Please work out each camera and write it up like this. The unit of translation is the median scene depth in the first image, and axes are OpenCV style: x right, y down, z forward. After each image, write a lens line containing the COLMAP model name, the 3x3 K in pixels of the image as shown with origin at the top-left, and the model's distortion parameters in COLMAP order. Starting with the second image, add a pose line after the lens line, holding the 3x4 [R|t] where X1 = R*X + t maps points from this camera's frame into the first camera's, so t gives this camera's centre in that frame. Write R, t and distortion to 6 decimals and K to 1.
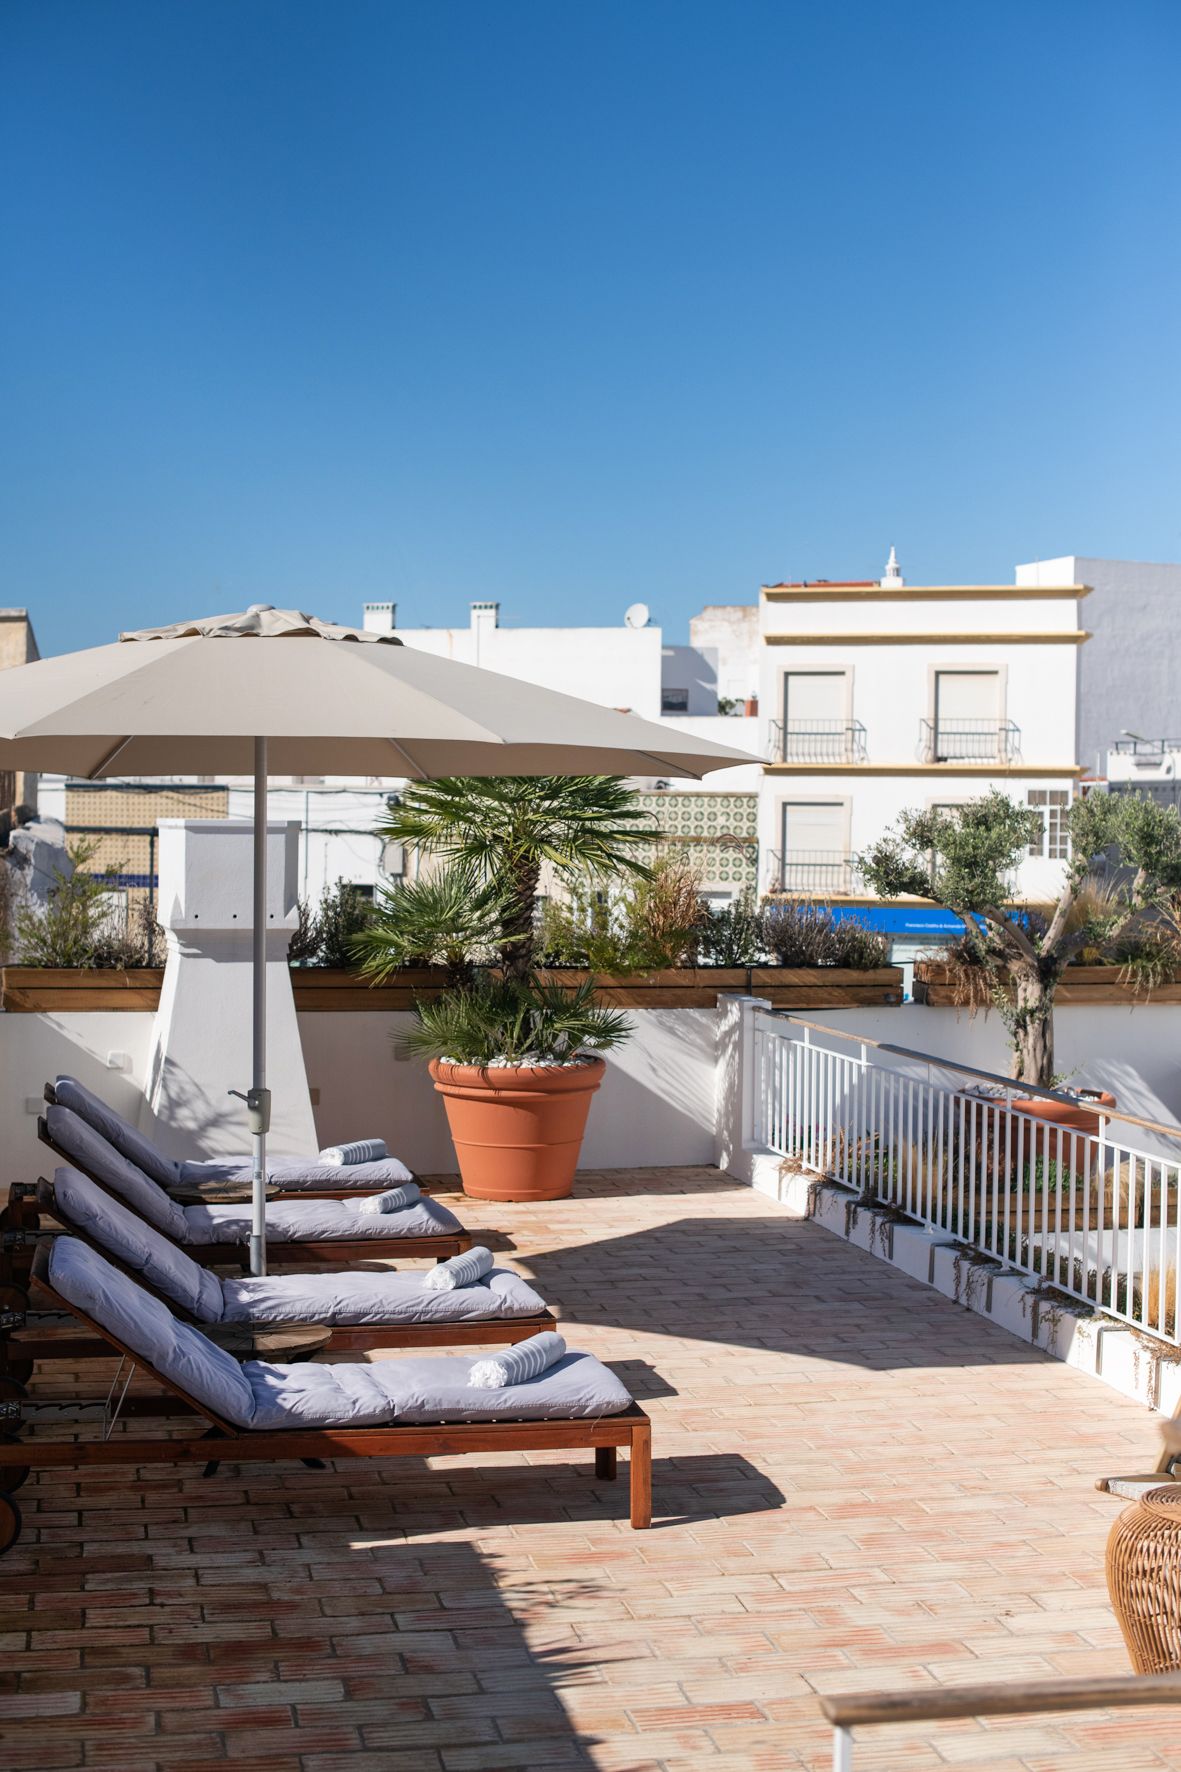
lens RADIAL K [[2576.1, 0, 590.5], [0, 2576.1, 886.0], [0, 0, 1]] dist [-0.121188, 0.034263]
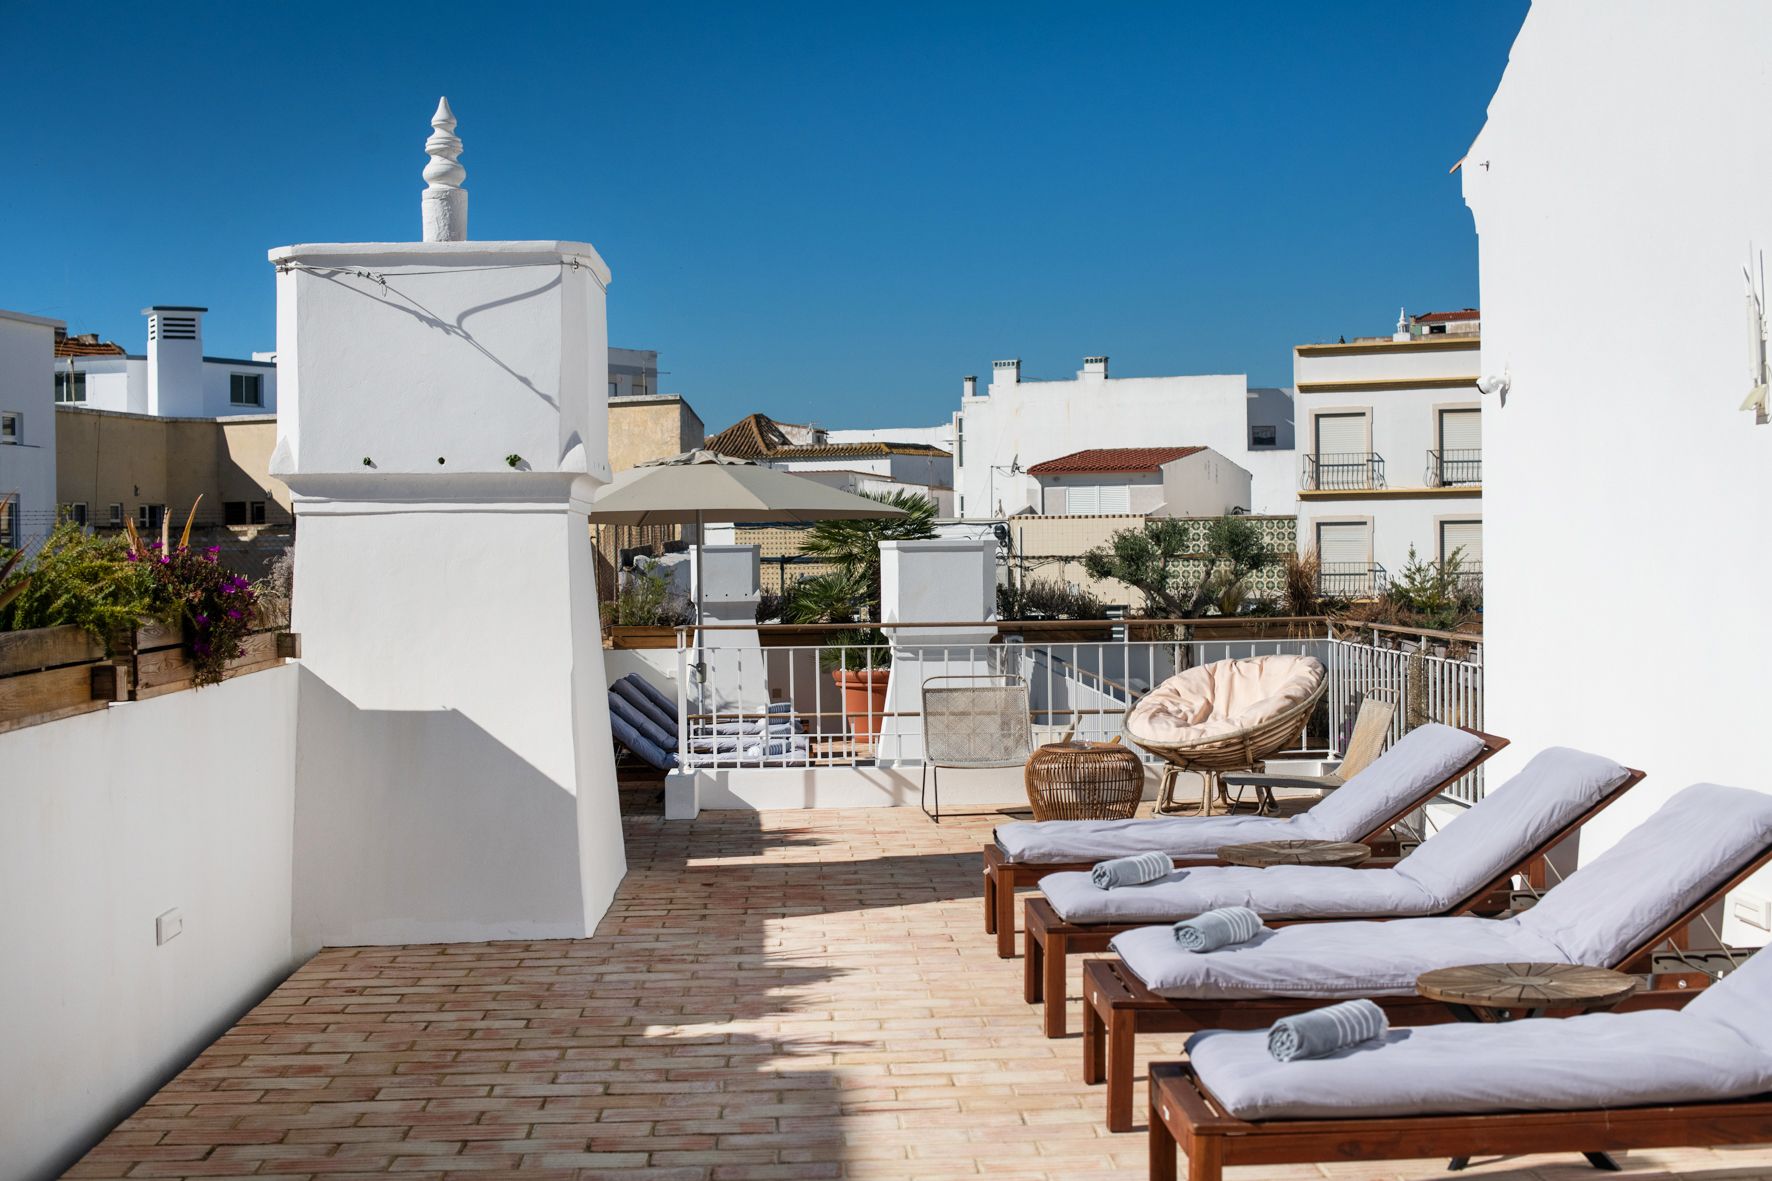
lens RADIAL K [[2565.4, 0, 892.9], [0, 2565.4, 585.7], [0, 0, 1]] dist [-0.146028, 0.179512]
pose [[0.986764, -0.023051, -0.160517, 0.203844], [0.021306, 0.999694, -0.012579, 0.022006], [0.160757, 0.008993, 0.986953, -0.608485]]
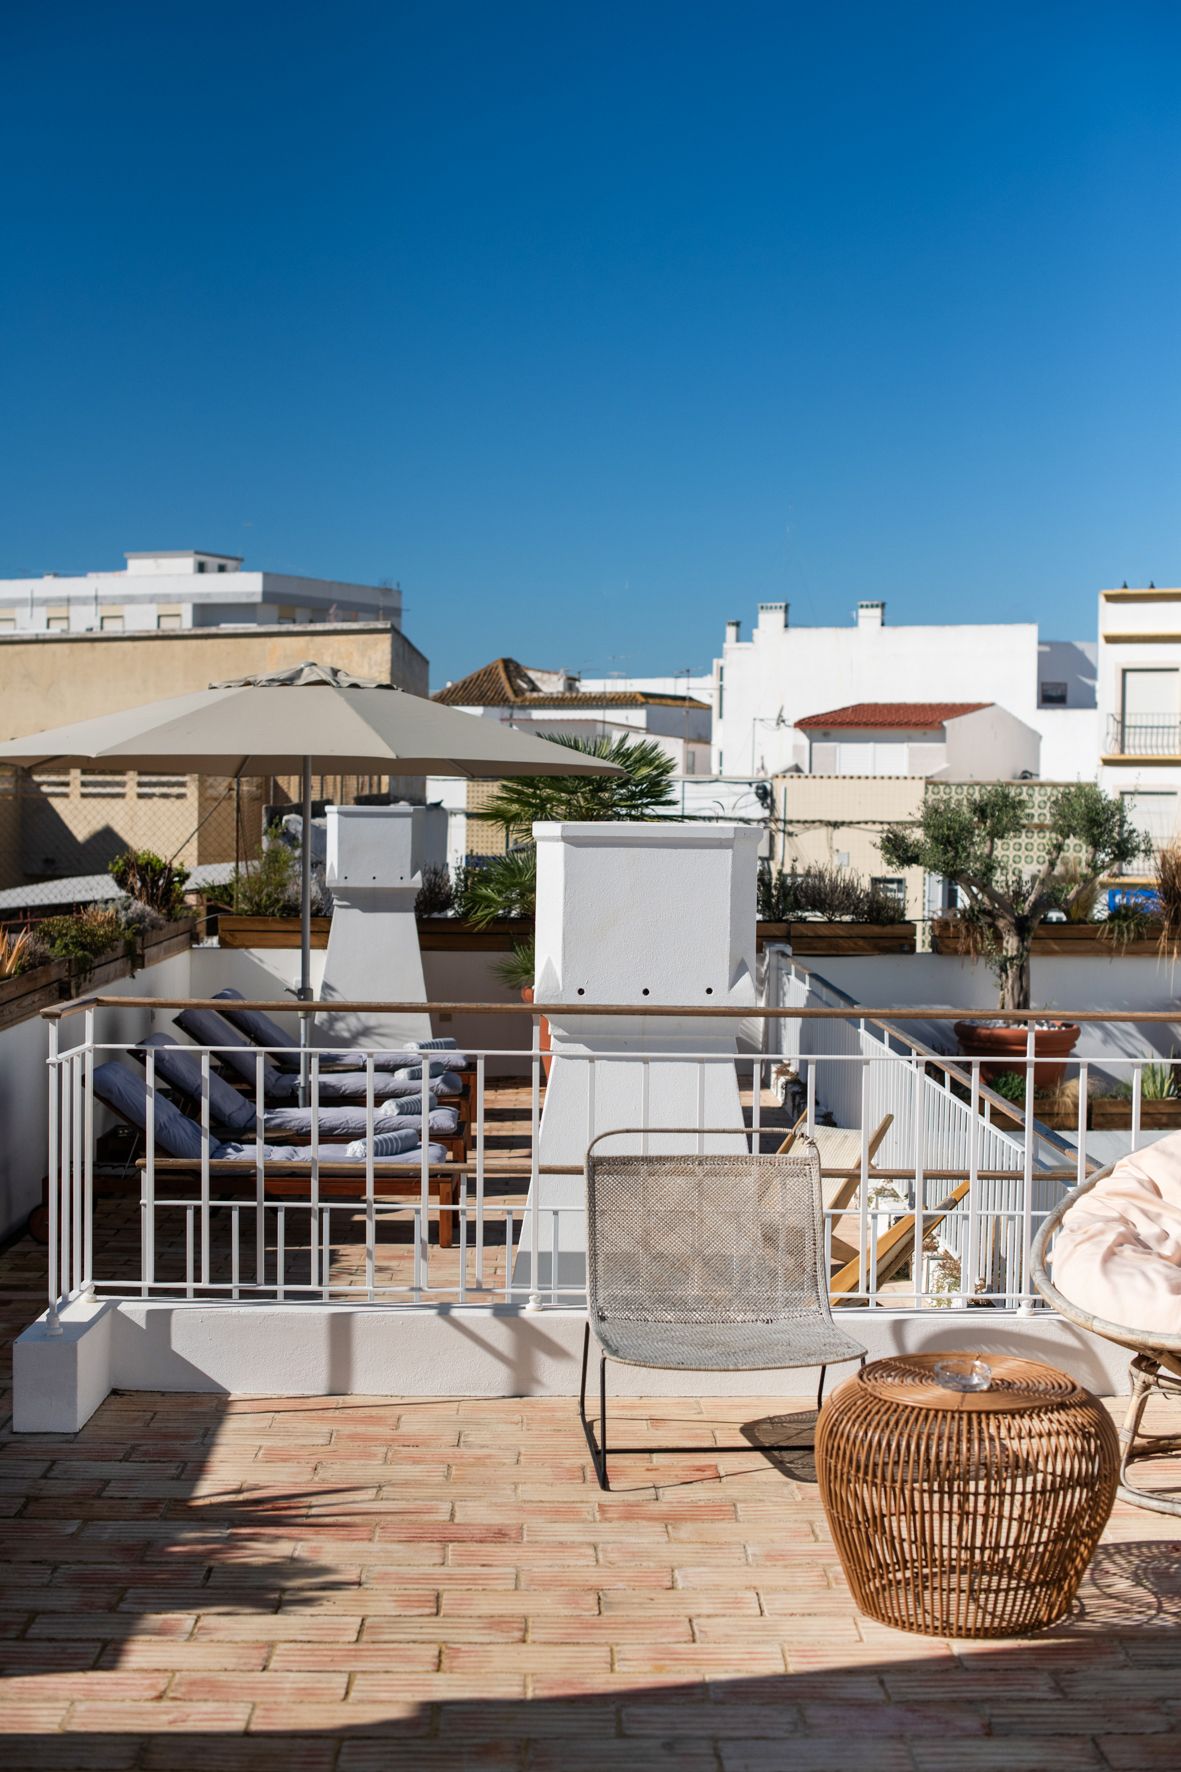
lens RADIAL K [[2565.4, 0, 590.5], [0, 2565.4, 886.0], [0, 0, 1]] dist [-0.146028, 0.179512]
pose [[0.982889, 0.006486, -0.184084, 0.156090], [-0.005578, 0.999970, 0.005448, 0.005628], [0.184114, -0.004328, 0.982895, -0.216858]]
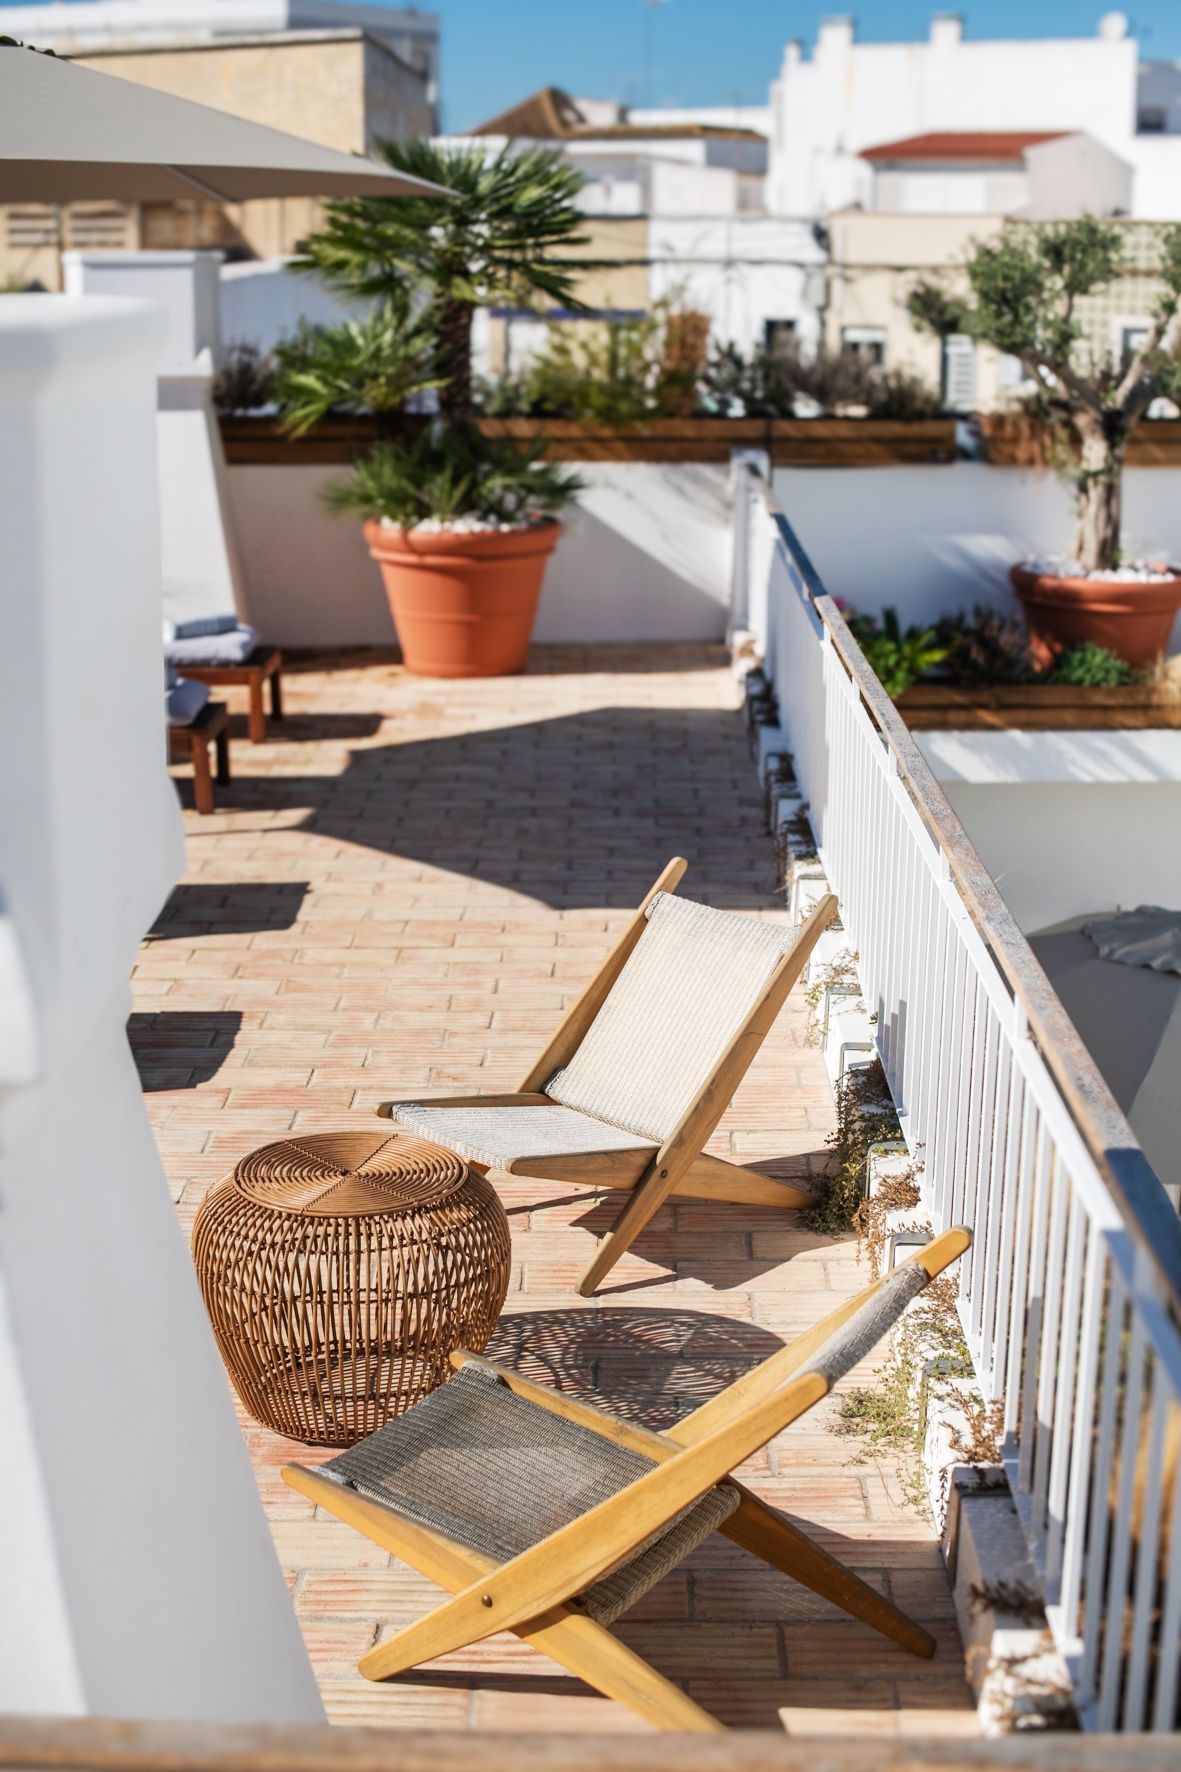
lens RADIAL K [[2565.4, 0, 590.5], [0, 2565.4, 886.0], [0, 0, 1]] dist [-0.146028, 0.179512]
pose [[0.976956, 0.044658, -0.208716, 0.149048], [0.001880, 0.976028, 0.217637, -0.001605], [0.213432, -0.213014, 0.953453, 0.096151]]
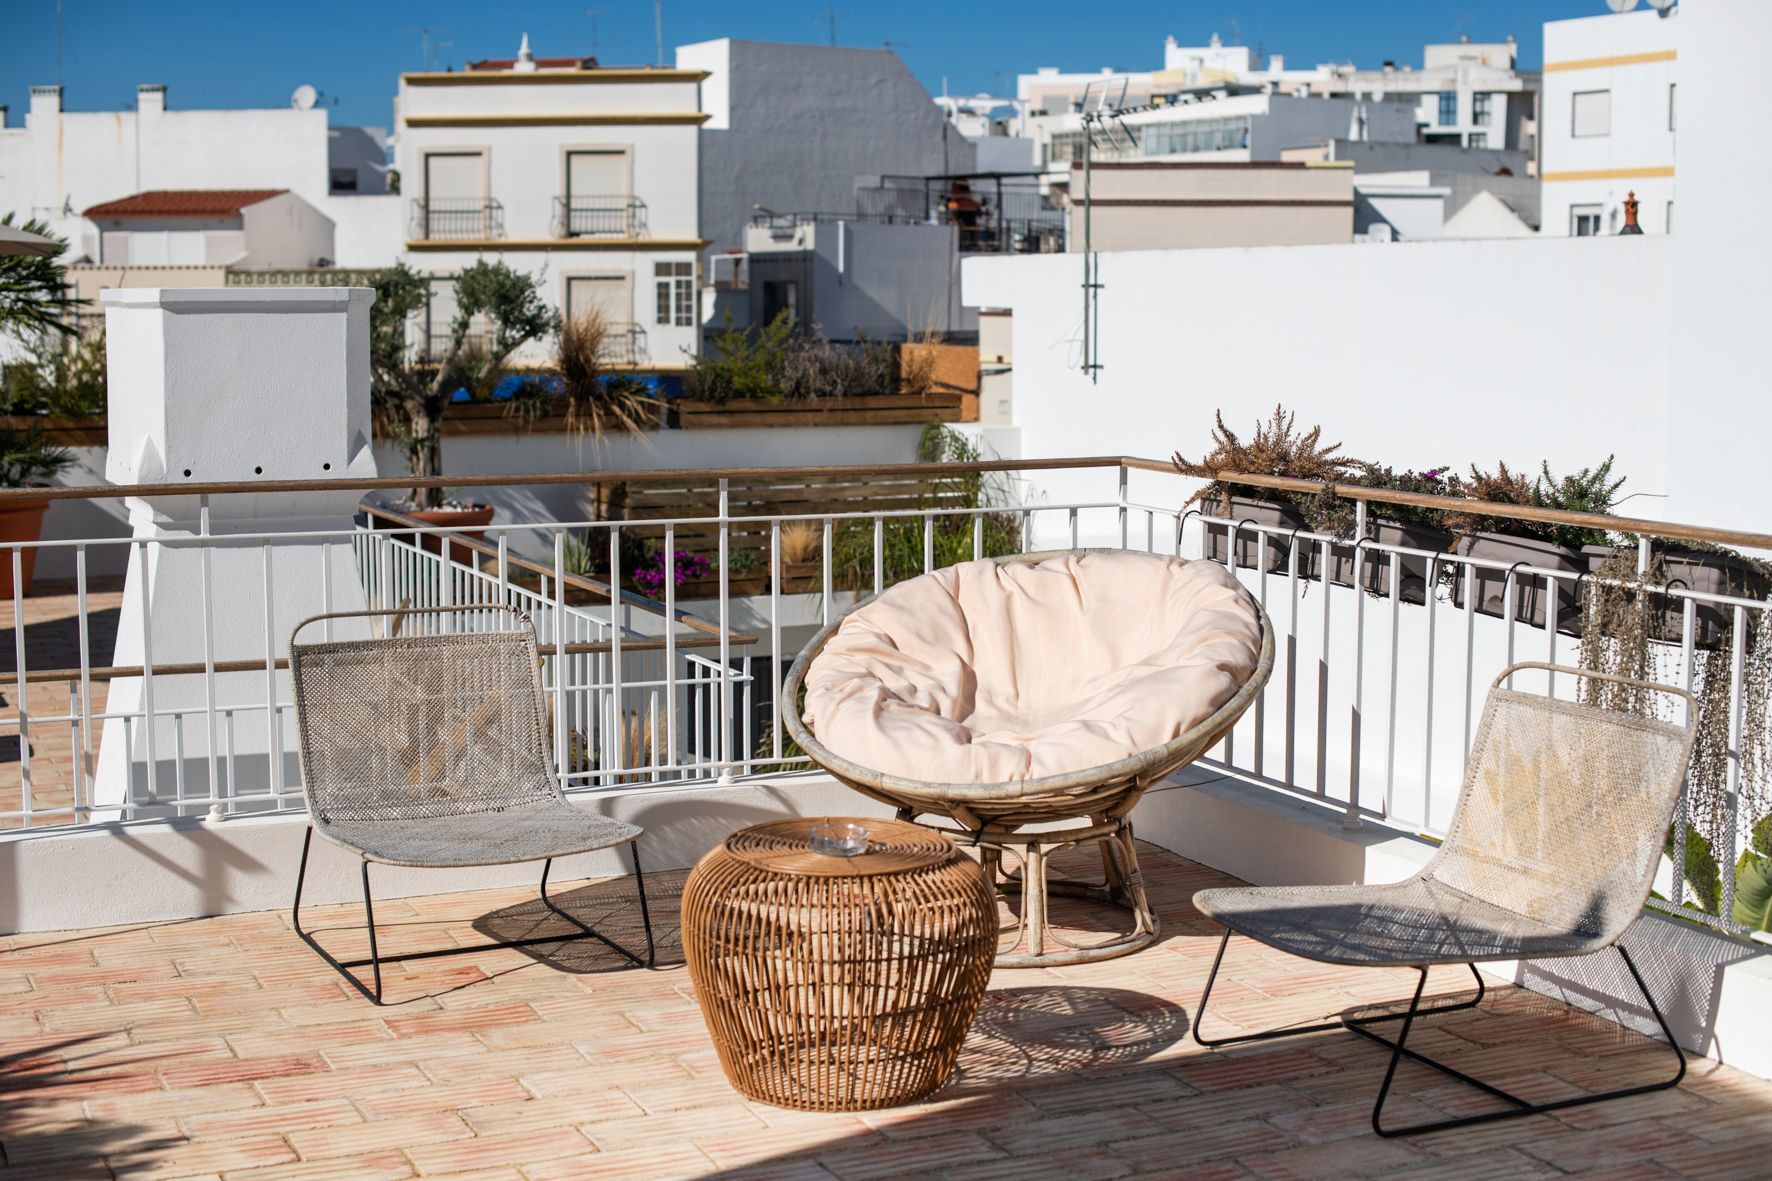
lens RADIAL K [[2565.4, 0, 892.9], [0, 2565.4, 585.7], [0, 0, 1]] dist [-0.146028, 0.179512]
pose [[0.976494, -0.035746, 0.212559, 0.101272], [0.017037, 0.995868, 0.089205, 0.009831], [-0.214869, -0.083486, 0.973068, -0.197159]]
